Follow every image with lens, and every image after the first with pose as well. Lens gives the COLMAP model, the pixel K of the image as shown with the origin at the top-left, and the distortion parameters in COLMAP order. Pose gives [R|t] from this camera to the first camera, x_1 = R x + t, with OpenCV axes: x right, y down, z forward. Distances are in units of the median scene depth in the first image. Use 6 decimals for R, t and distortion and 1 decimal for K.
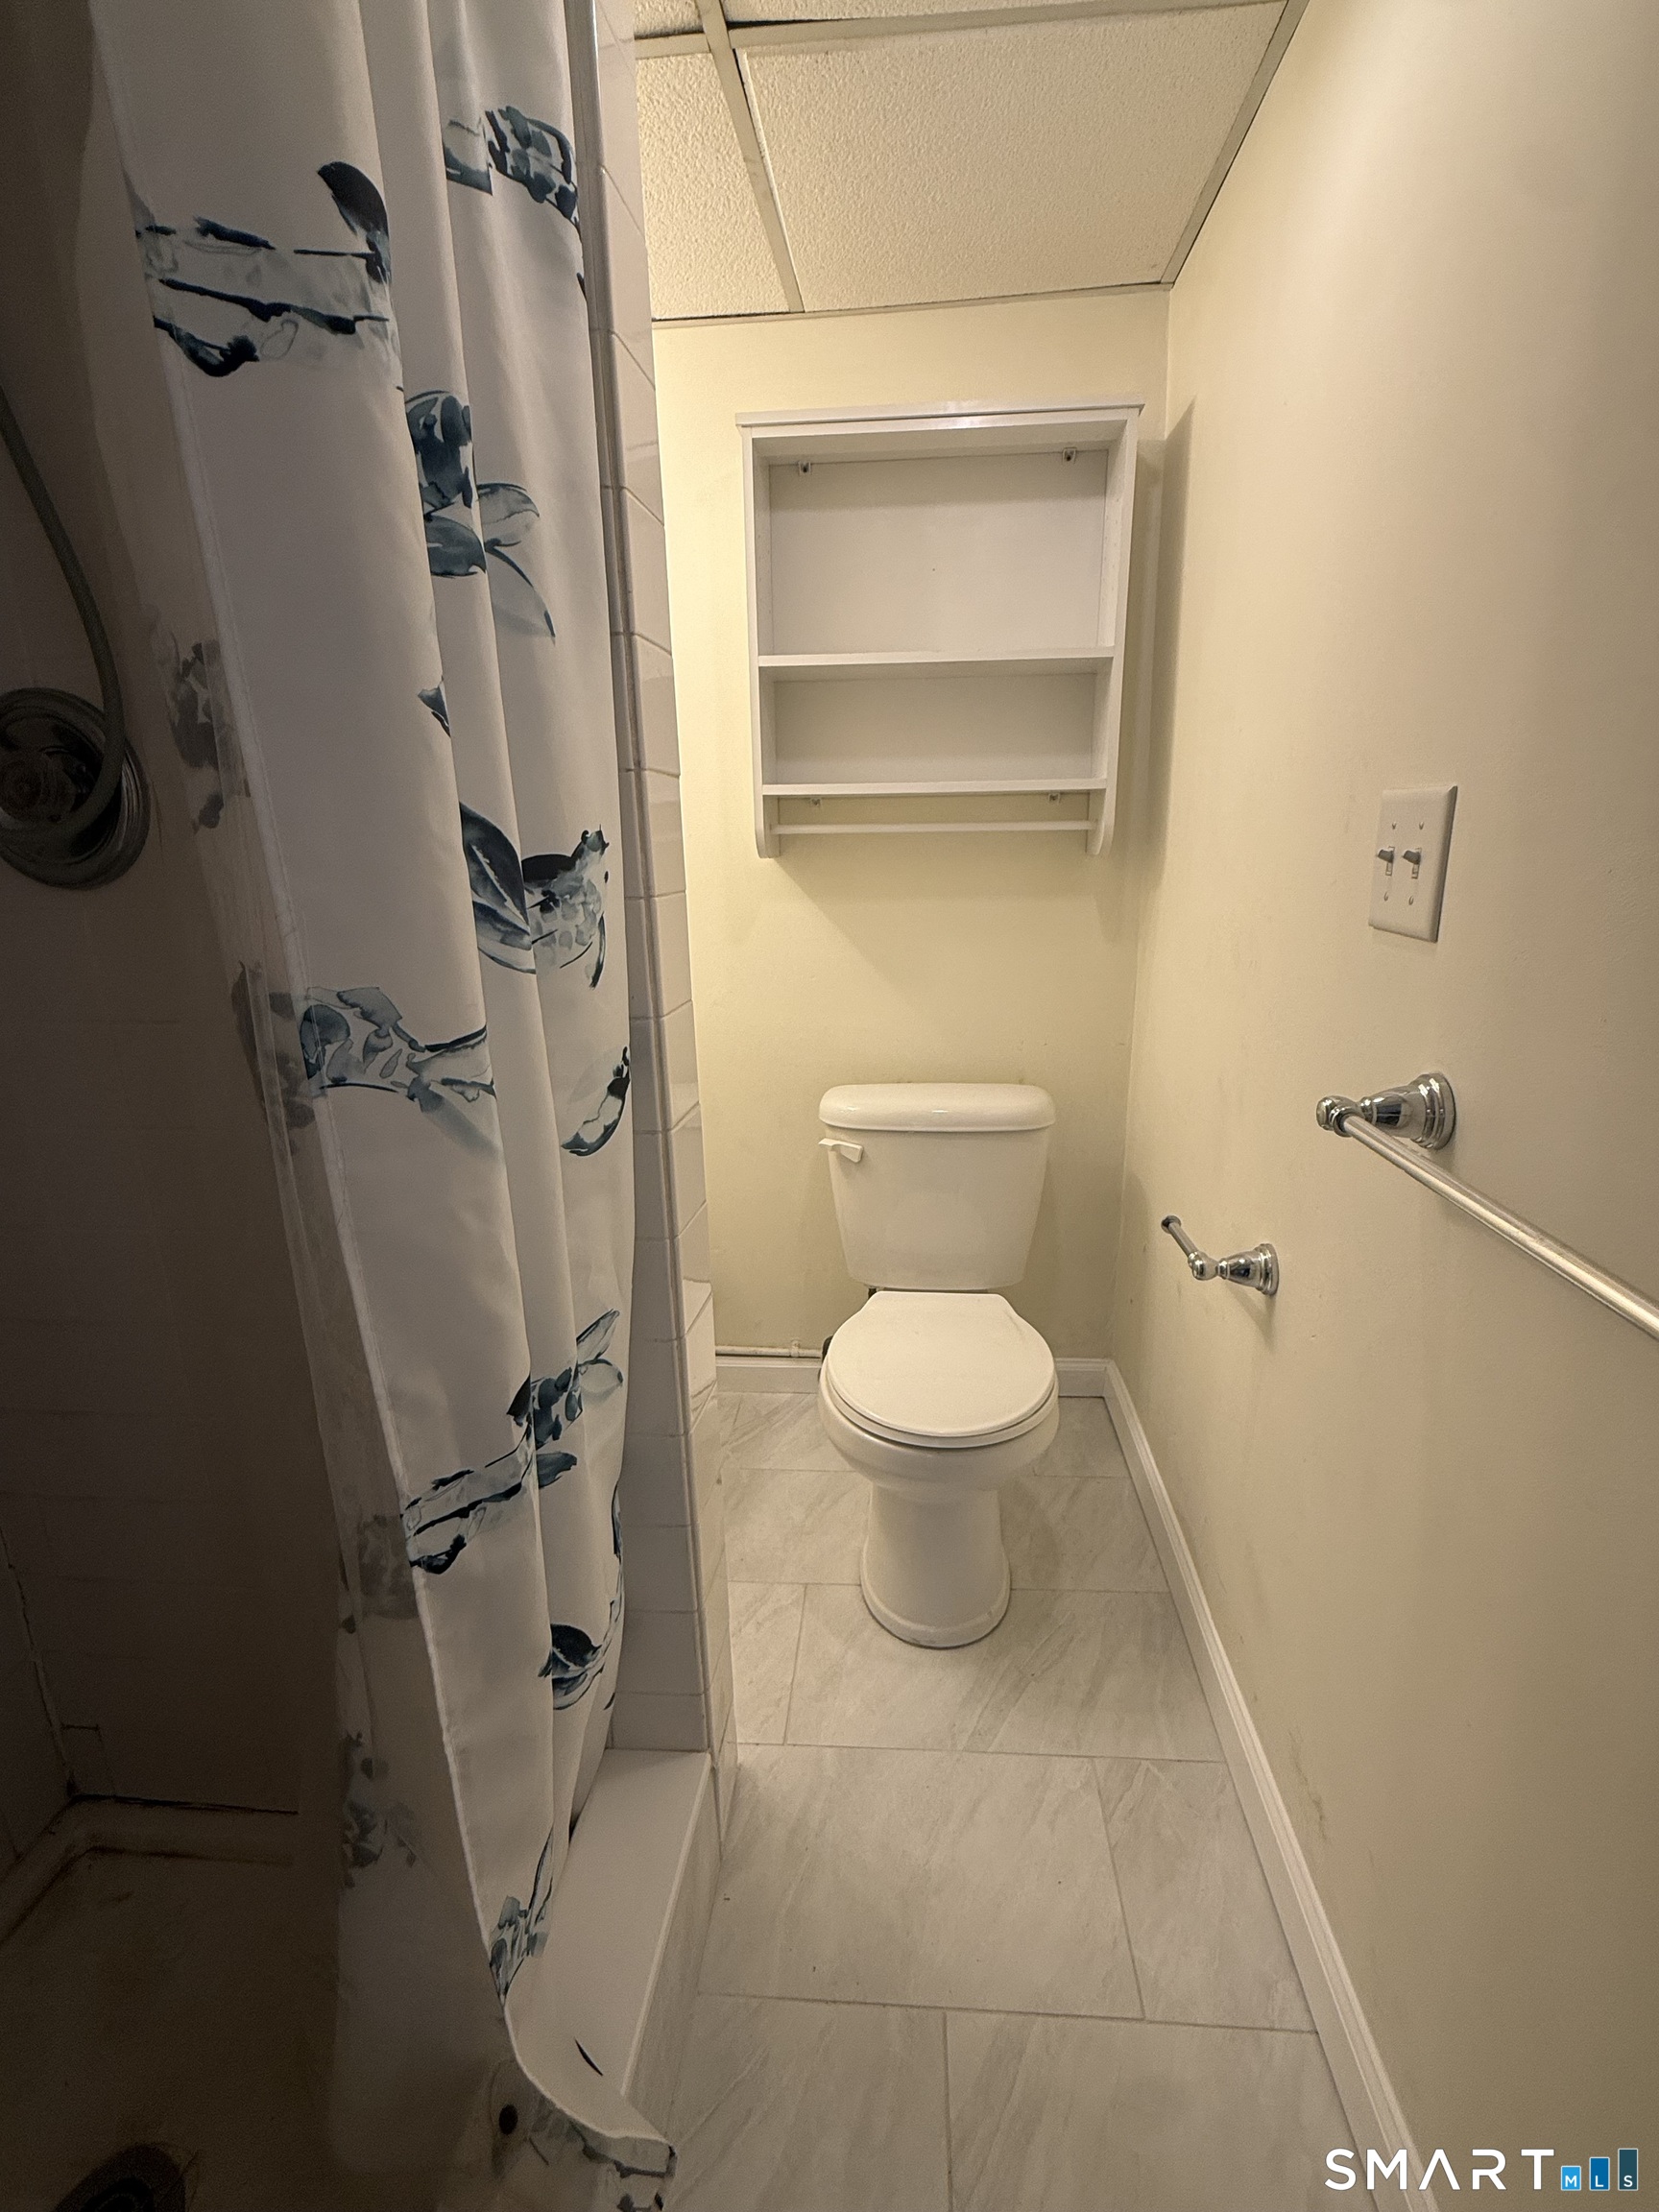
lens RADIAL K [[998.5, 0, 829.5], [0, 998.5, 1106.0], [0, 0, 1]] dist [-0.000961, -0.000327]
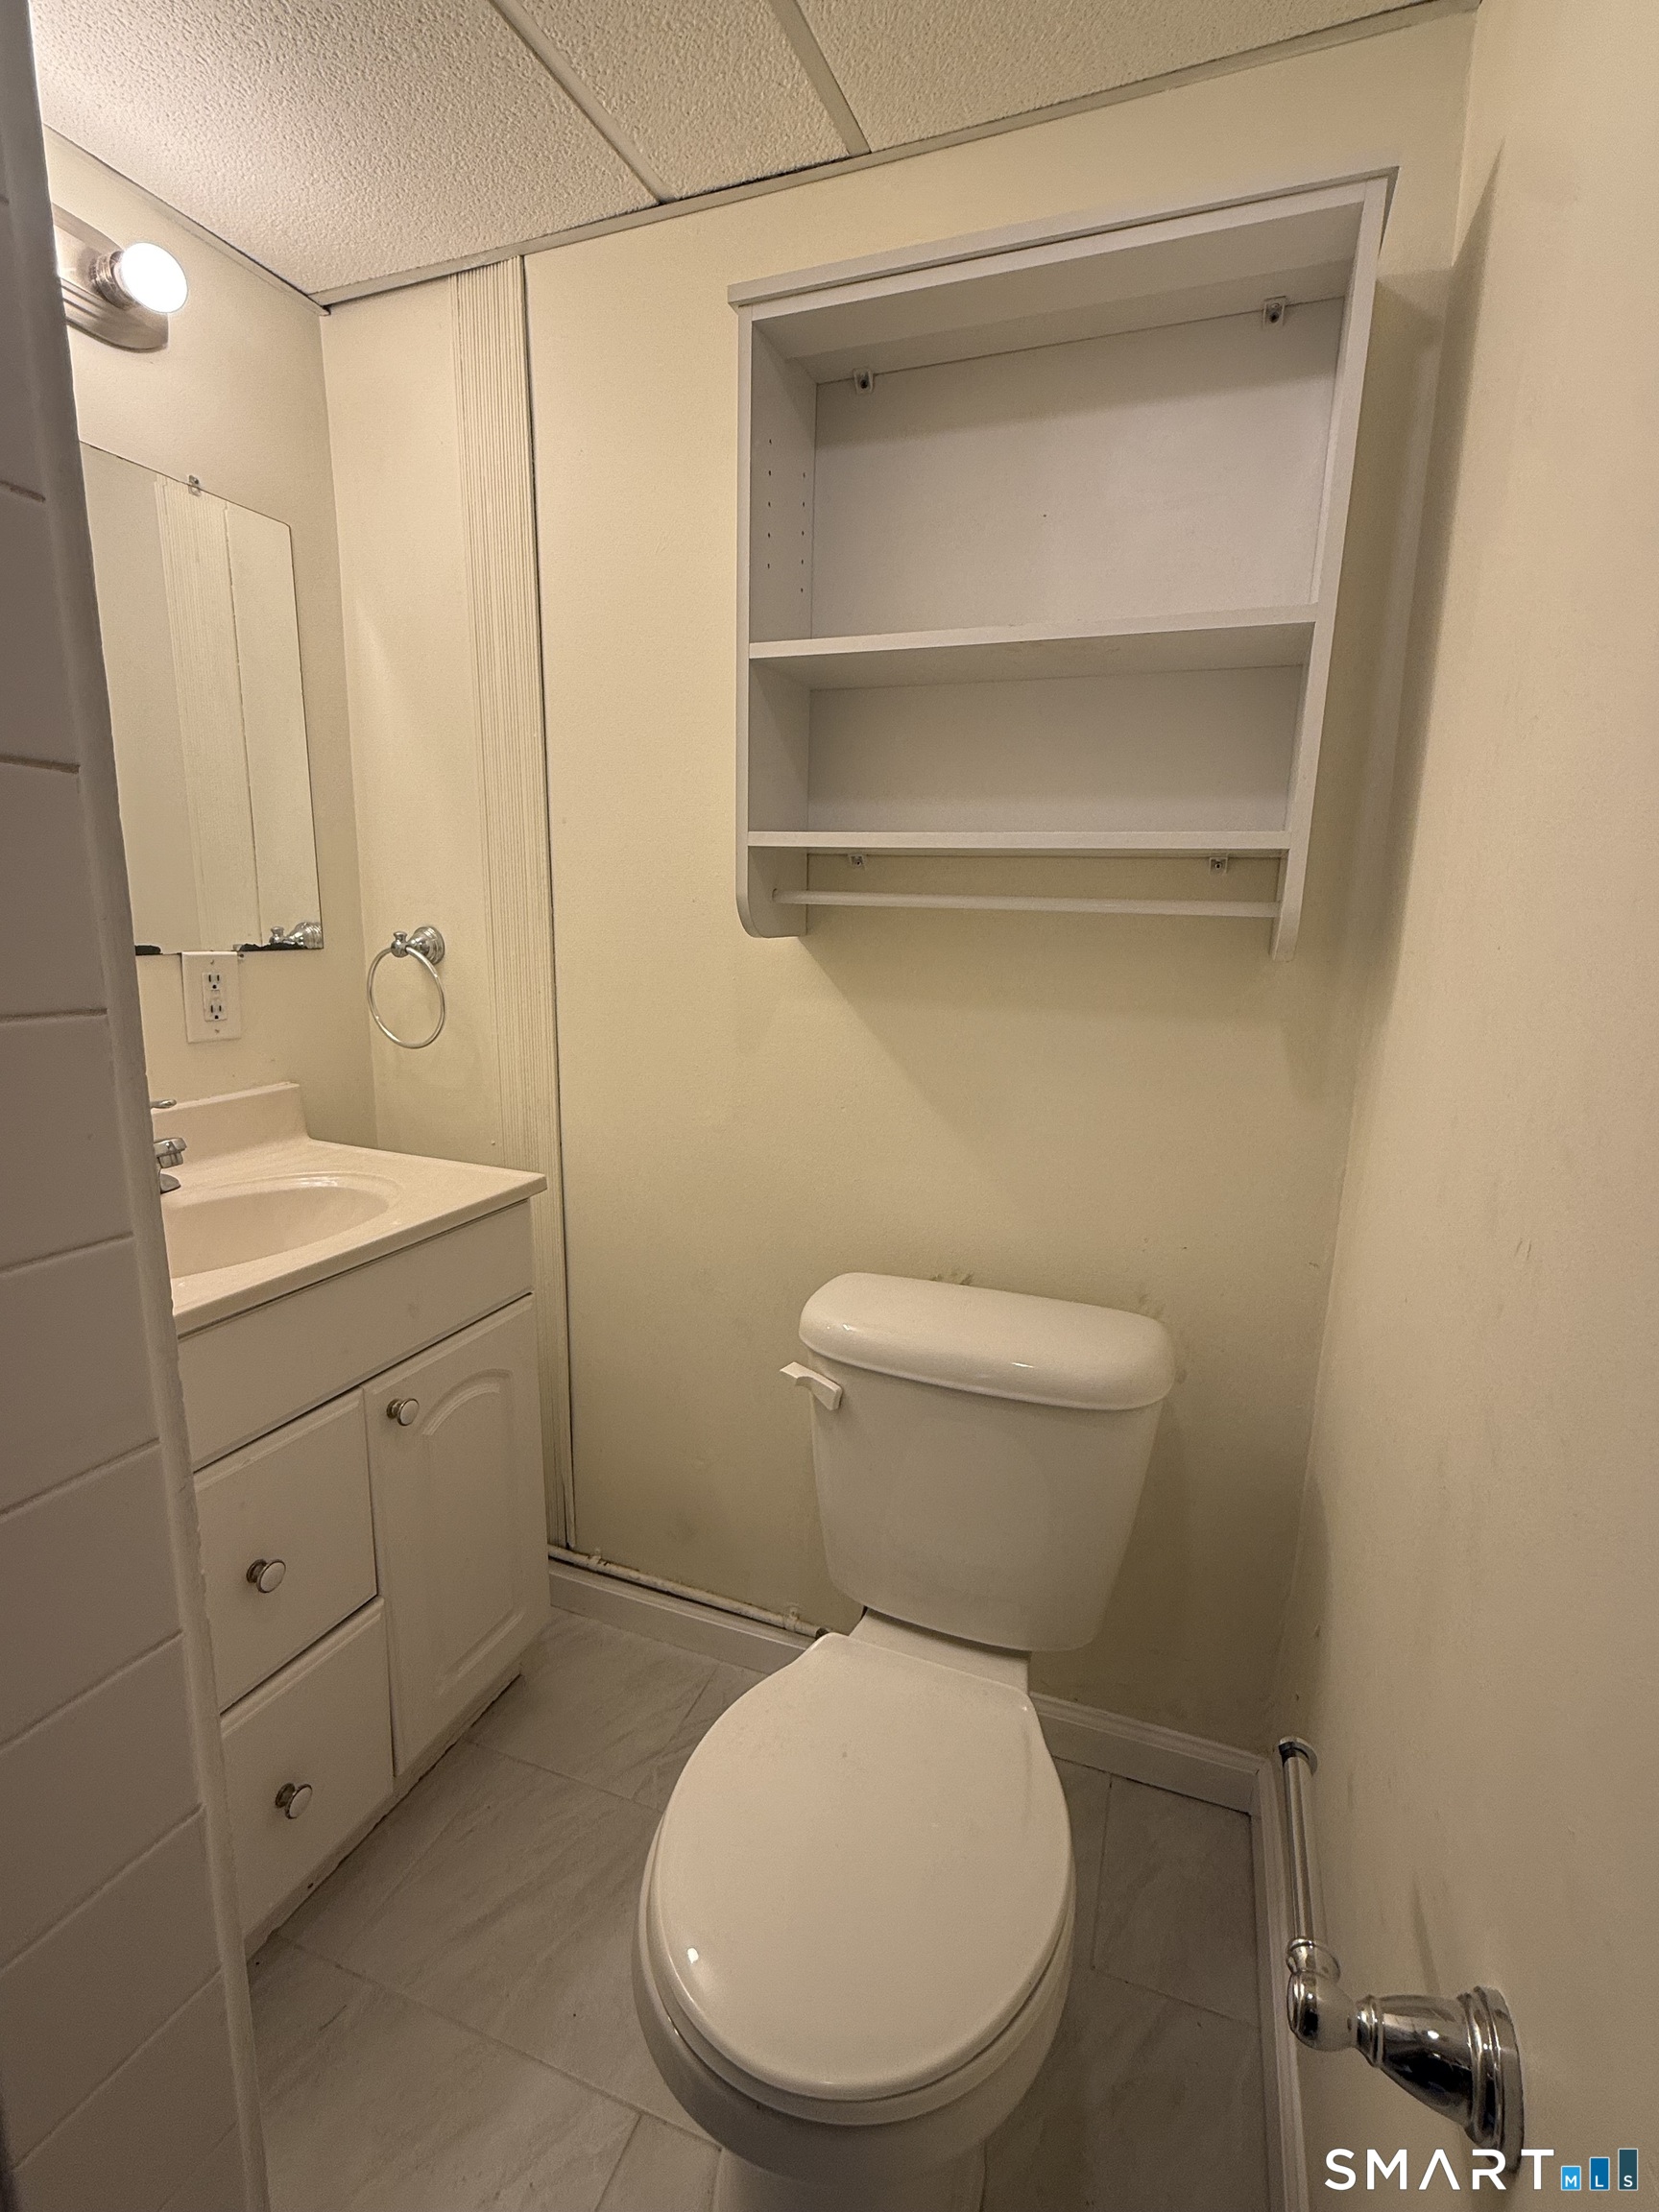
lens RADIAL K [[998.5, 0, 829.5], [0, 998.5, 1106.0], [0, 0, 1]] dist [-0.000961, -0.000327]
pose [[0.960412, 0.091546, -0.263114, 0.177058], [-0.108457, 0.992820, -0.050450, -0.105529], [0.256606, 0.076989, 0.963445, 0.365623]]
